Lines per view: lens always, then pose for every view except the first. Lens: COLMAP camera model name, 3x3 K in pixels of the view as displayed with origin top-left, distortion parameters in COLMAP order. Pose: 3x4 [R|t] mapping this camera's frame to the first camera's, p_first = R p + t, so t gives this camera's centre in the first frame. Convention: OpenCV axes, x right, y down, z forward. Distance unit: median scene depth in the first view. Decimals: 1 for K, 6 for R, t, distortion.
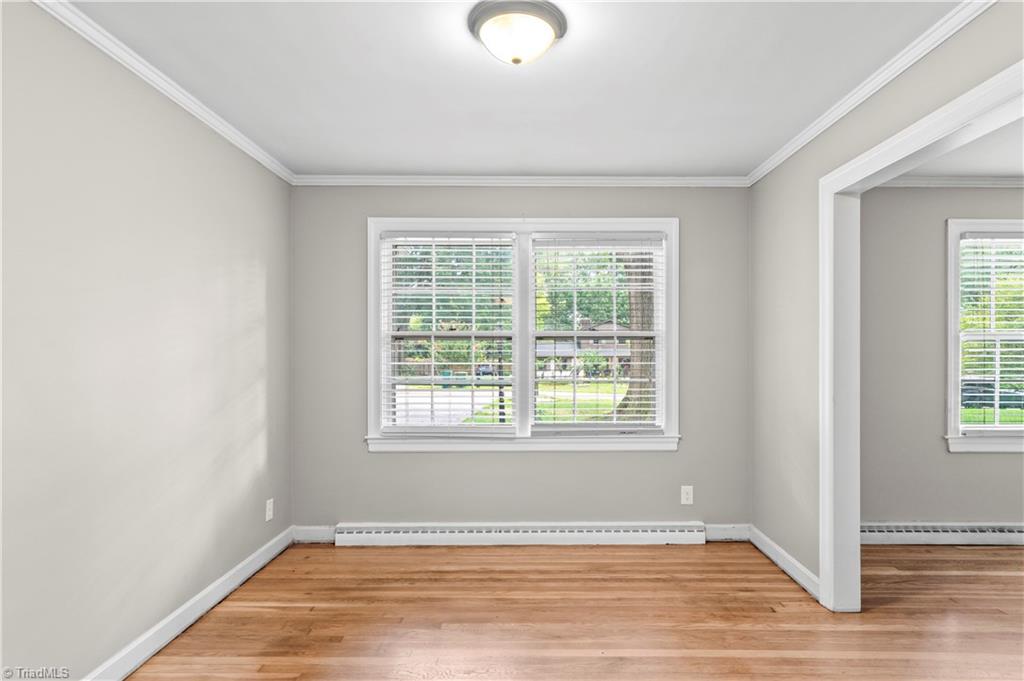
lens RADIAL K [[609.6, 0, 527.3], [0, 609.6, 347.9], [0, 0, 1]] dist [0.009319, -0.000167]
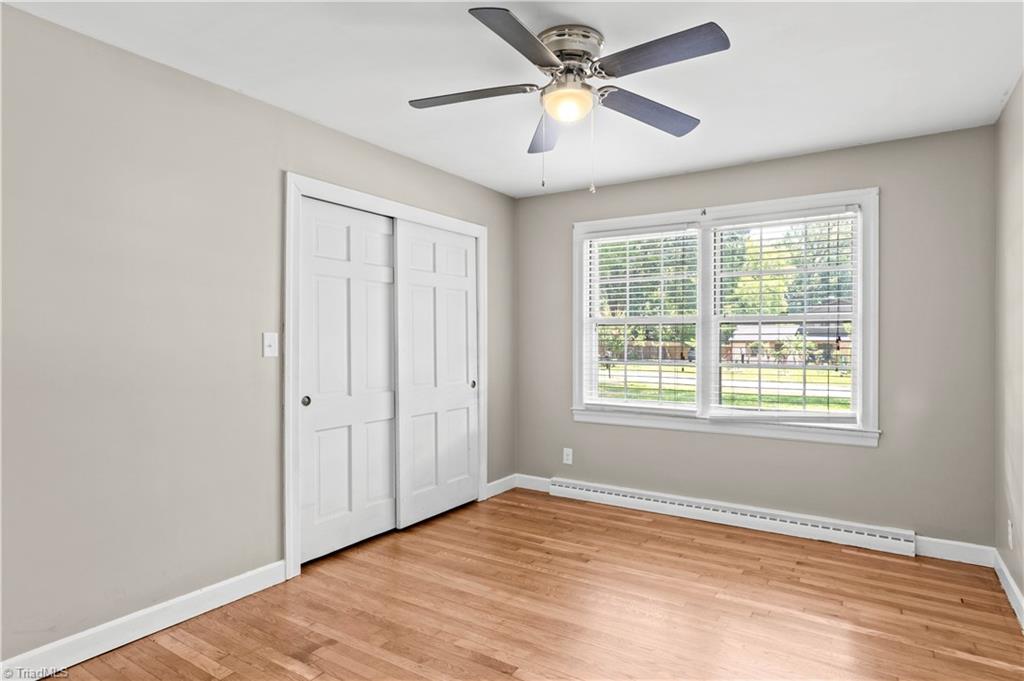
lens RADIAL K [[575.2, 0, 518.2], [0, 575.2, 341.8], [0, 0, 1]] dist [0.013034, 0.000371]
pose [[0.839712, 0.006479, -0.542994, 0.285505], [0.002131, 0.999882, 0.015226, -0.000554], [0.543028, -0.013943, 0.839599, 0.000483]]
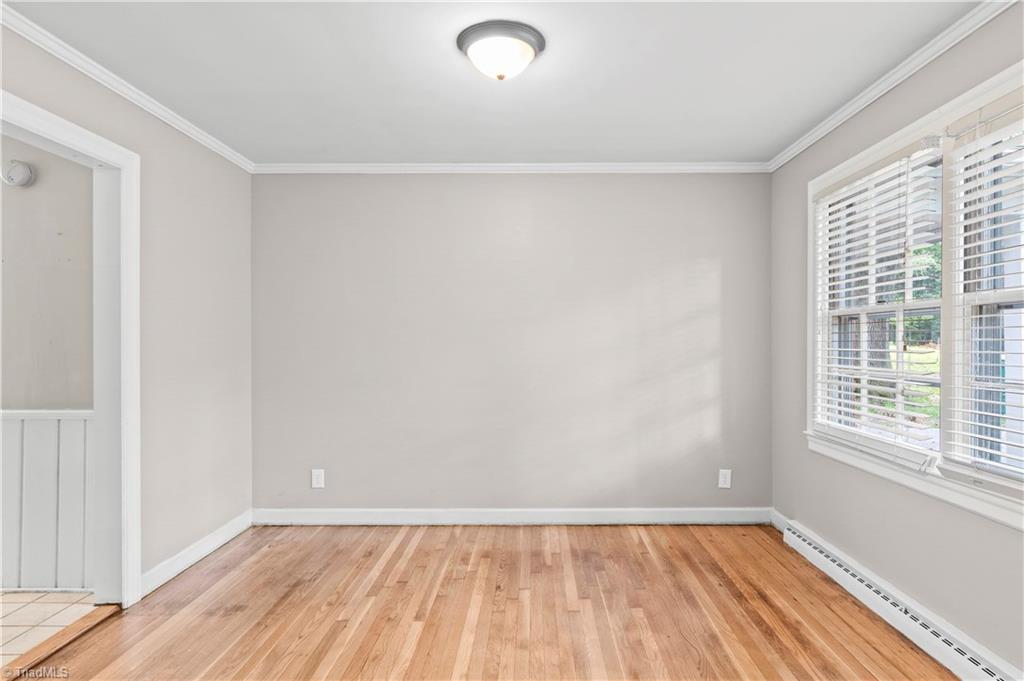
lens RADIAL K [[575.2, 0, 513.0], [0, 575.2, 342.6], [0, 0, 1]] dist [0.013034, 0.000371]
pose [[-0.080345, -0.003347, -0.996762, 0.666904], [0.007823, 0.999961, -0.003988, 0.018842], [0.996736, -0.008118, -0.080315, 0.715421]]
